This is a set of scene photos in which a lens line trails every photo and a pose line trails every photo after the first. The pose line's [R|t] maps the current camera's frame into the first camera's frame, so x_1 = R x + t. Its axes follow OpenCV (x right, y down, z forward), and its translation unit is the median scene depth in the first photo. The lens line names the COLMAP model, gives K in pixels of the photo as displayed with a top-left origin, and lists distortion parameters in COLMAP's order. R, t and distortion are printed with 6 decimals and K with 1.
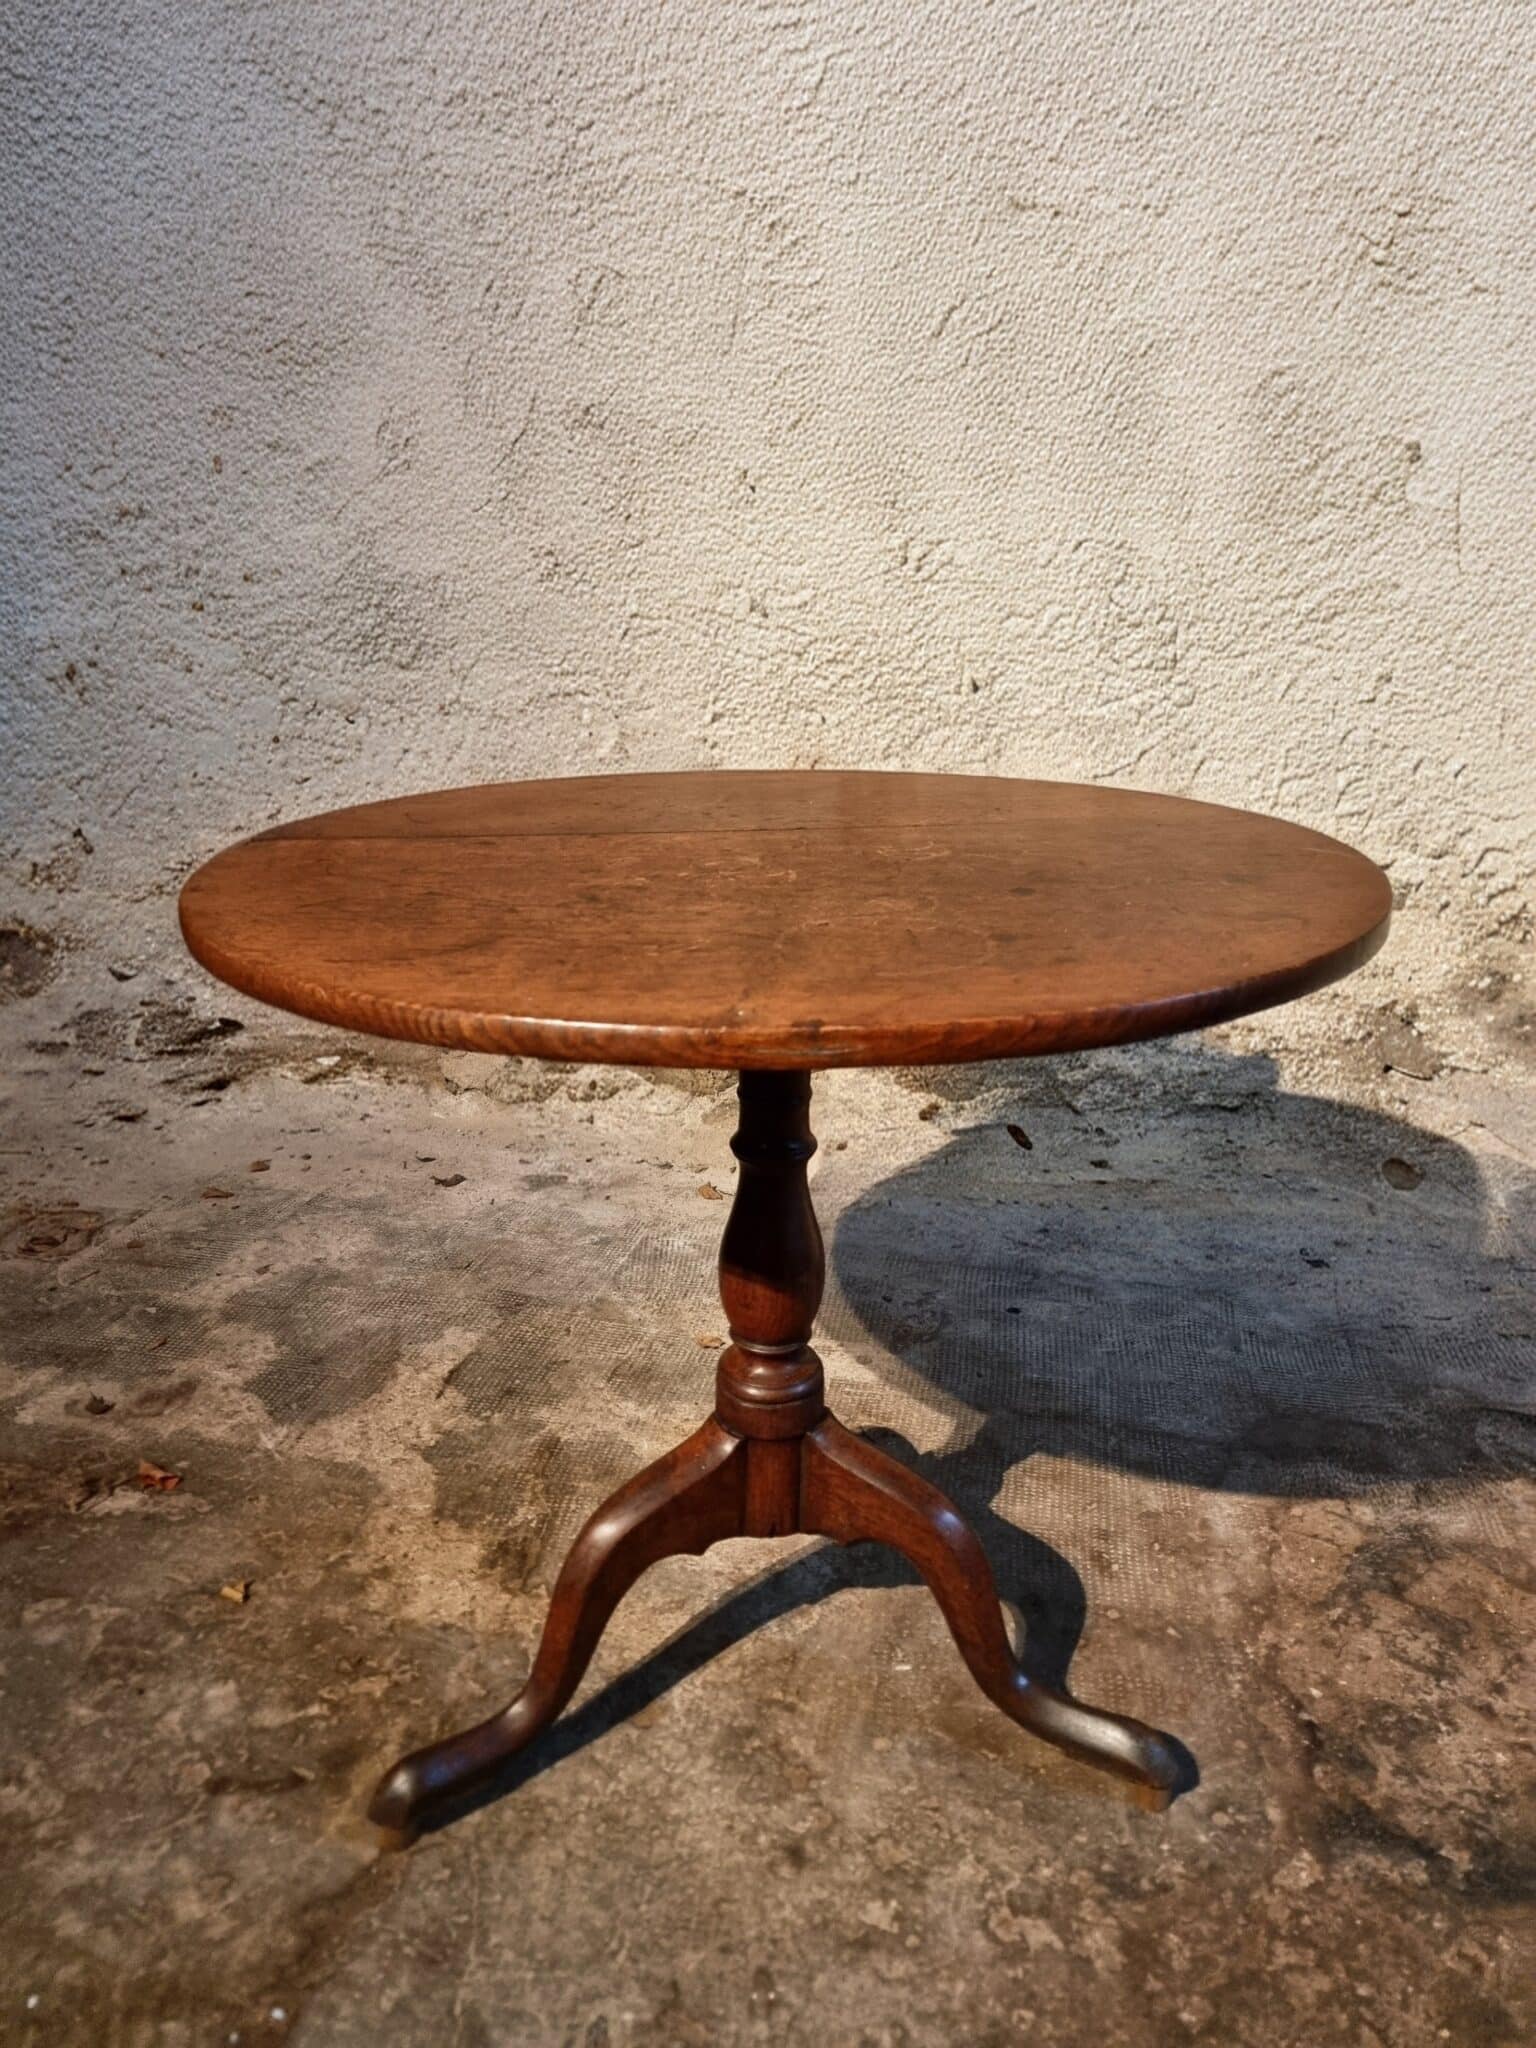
lens RADIAL K [[1452.9, 0, 731.3], [0, 1452.9, 997.4], [0, 0, 1]] dist [0.062454, -0.046950]
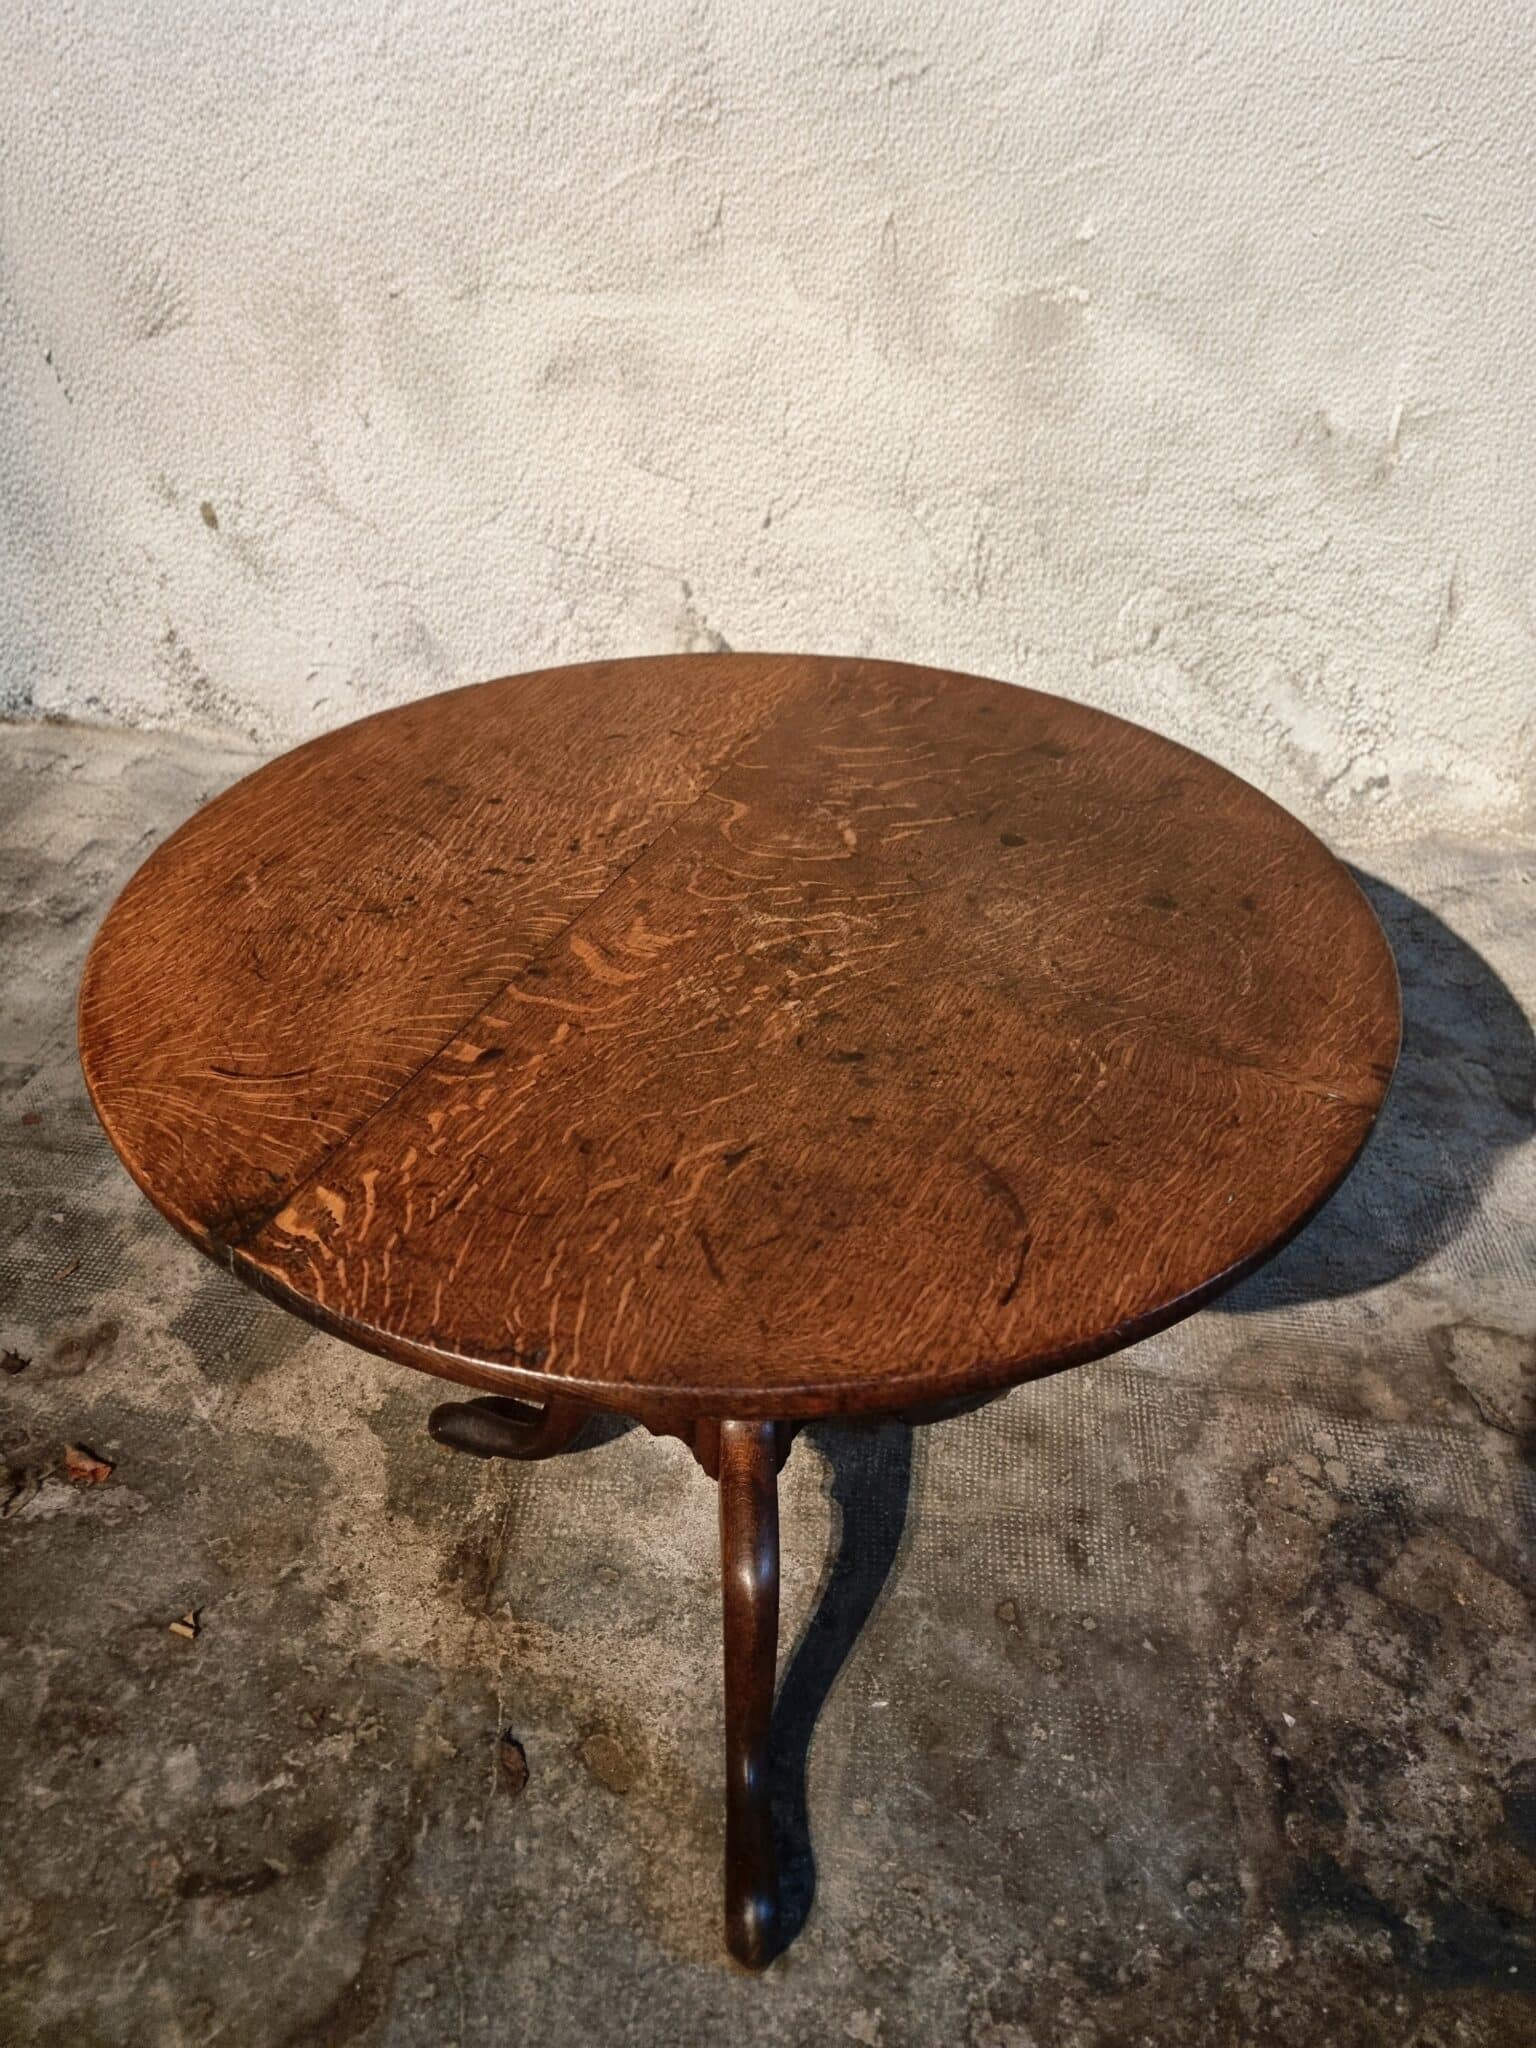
lens RADIAL K [[1452.9, 0, 729.6], [0, 1452.9, 994.5], [0, 0, 1]] dist [0.062454, -0.046950]
pose [[0.998660, -0.021487, 0.047081, -0.020393], [0.005632, 0.949456, 0.313849, -0.306108], [-0.051445, -0.313164, 0.948305, 0.214017]]
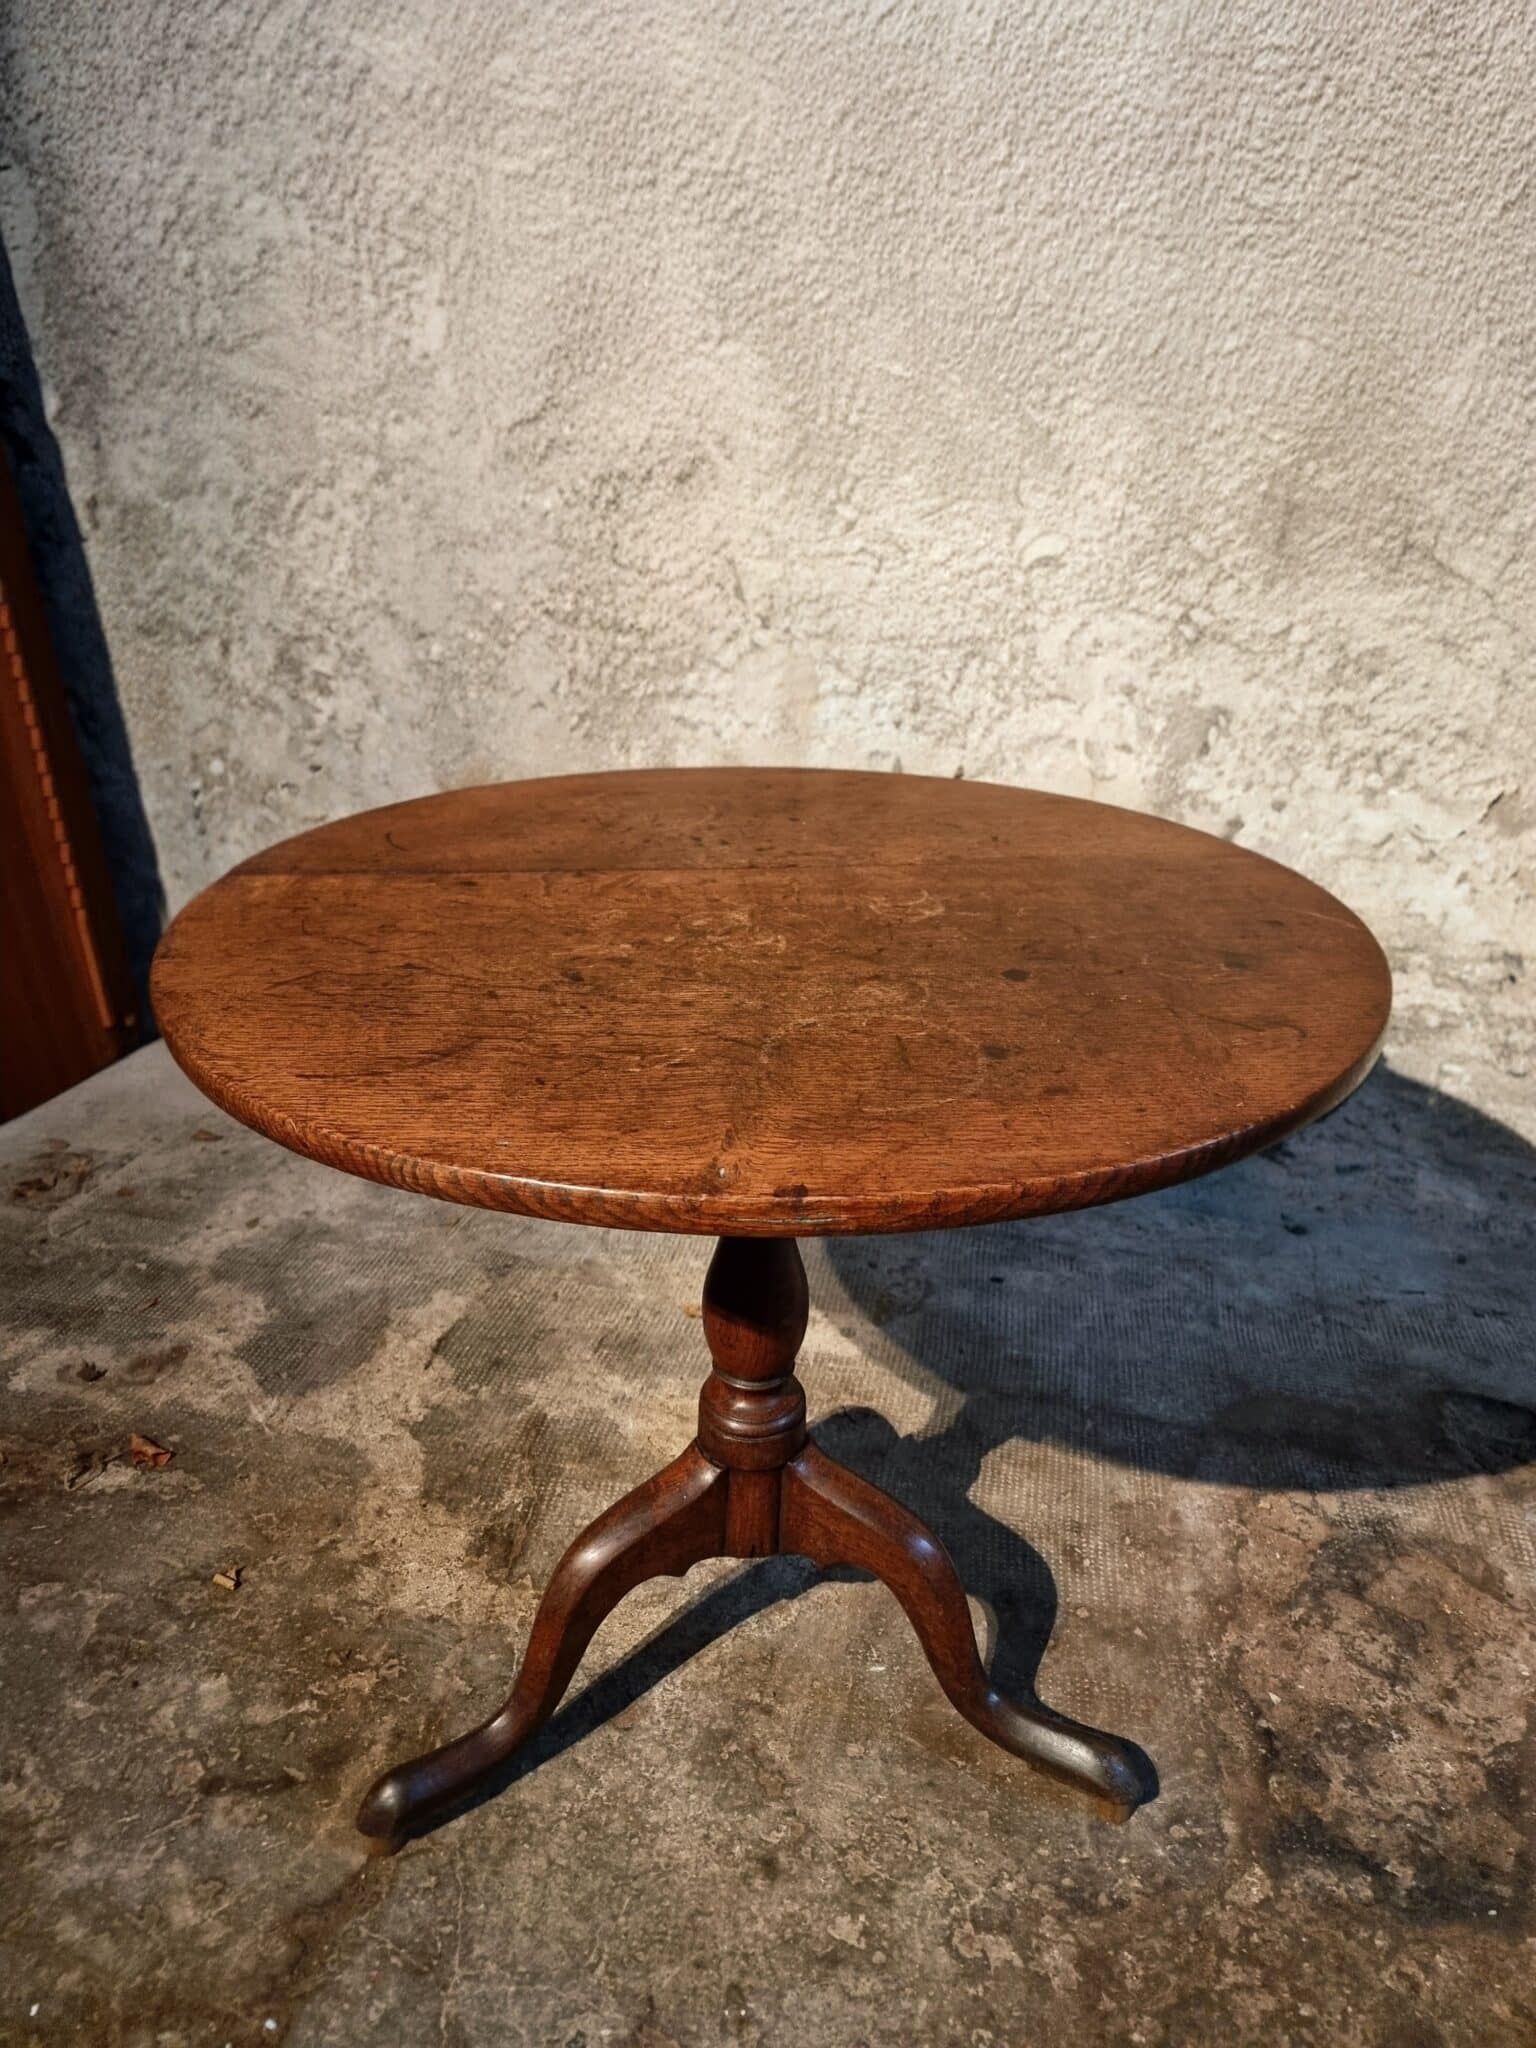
lens RADIAL K [[1452.9, 0, 741.2], [0, 1452.9, 986.8], [0, 0, 1]] dist [0.062454, -0.046950]
pose [[0.999853, 0.013644, 0.010345, 0.004098], [-0.014540, 0.995631, 0.092233, -0.112524], [-0.009041, -0.092370, 0.995684, 0.018223]]
